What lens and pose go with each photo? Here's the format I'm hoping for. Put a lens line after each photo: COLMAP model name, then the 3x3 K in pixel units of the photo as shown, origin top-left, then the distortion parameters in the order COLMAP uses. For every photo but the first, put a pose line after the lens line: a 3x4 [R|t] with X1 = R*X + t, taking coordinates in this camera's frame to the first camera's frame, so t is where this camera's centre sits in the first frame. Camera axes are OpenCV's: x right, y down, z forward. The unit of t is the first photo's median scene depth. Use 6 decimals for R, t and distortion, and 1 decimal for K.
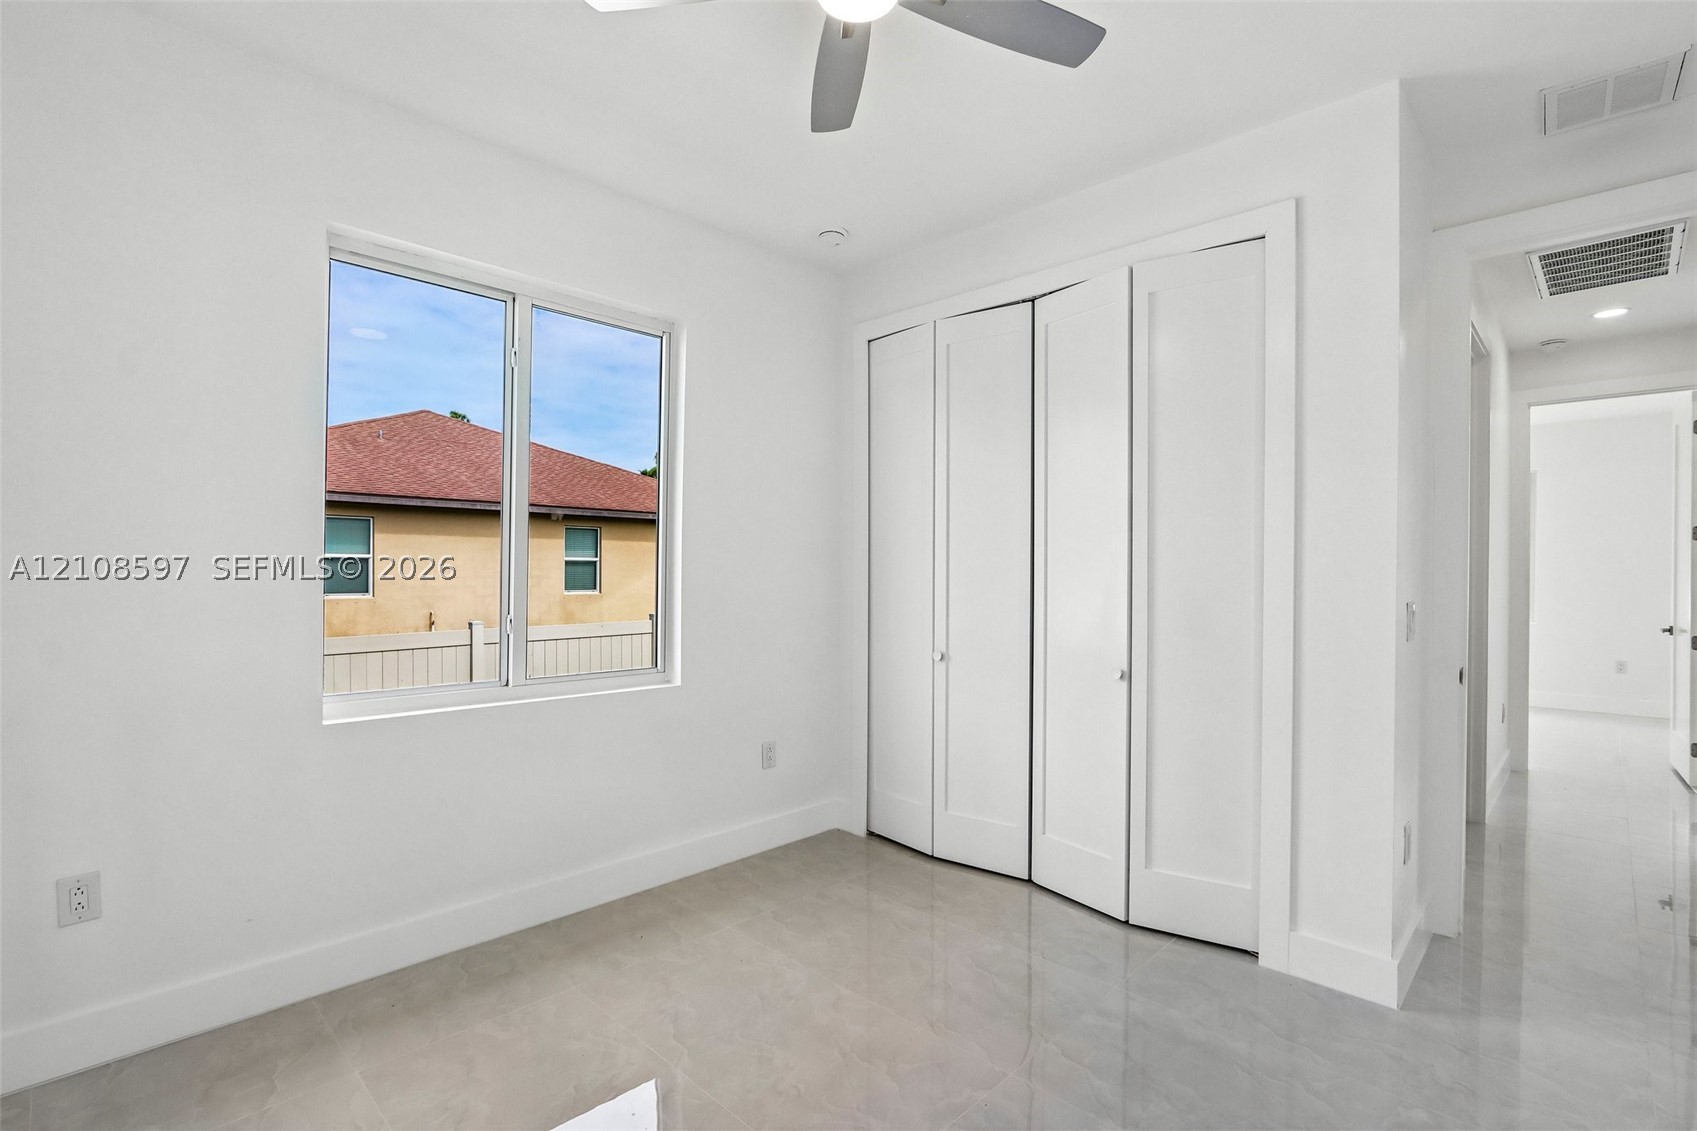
lens RADIAL K [[787.0, 0, 838.4], [0, 787.0, 567.4], [0, 0, 1]] dist [-0.009806, -0.000210]
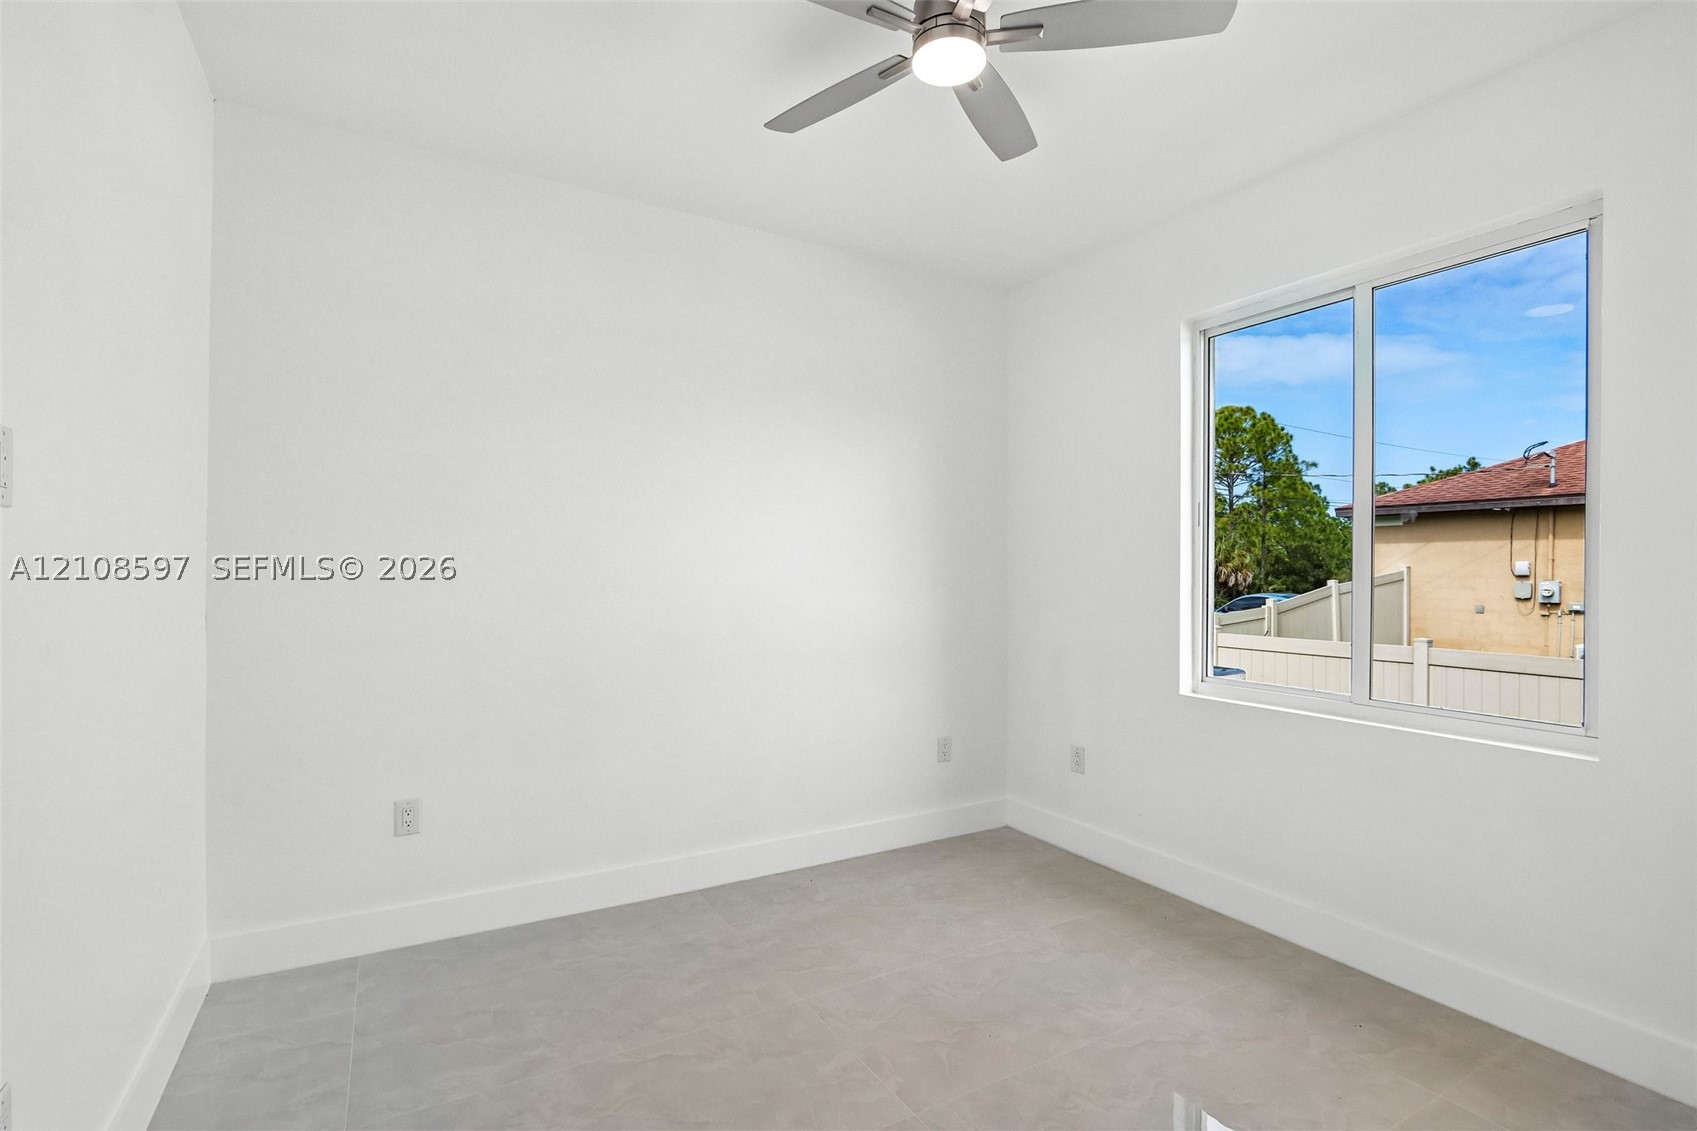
lens RADIAL K [[787.0, 0, 850.8], [0, 787.0, 572.8], [0, 0, 1]] dist [-0.009806, -0.000210]
pose [[-0.249750, -0.010538, -0.968253, 0.676915], [-0.010122, 0.999915, -0.008271, 0.010073], [0.968258, 0.007735, -0.249835, 0.685452]]
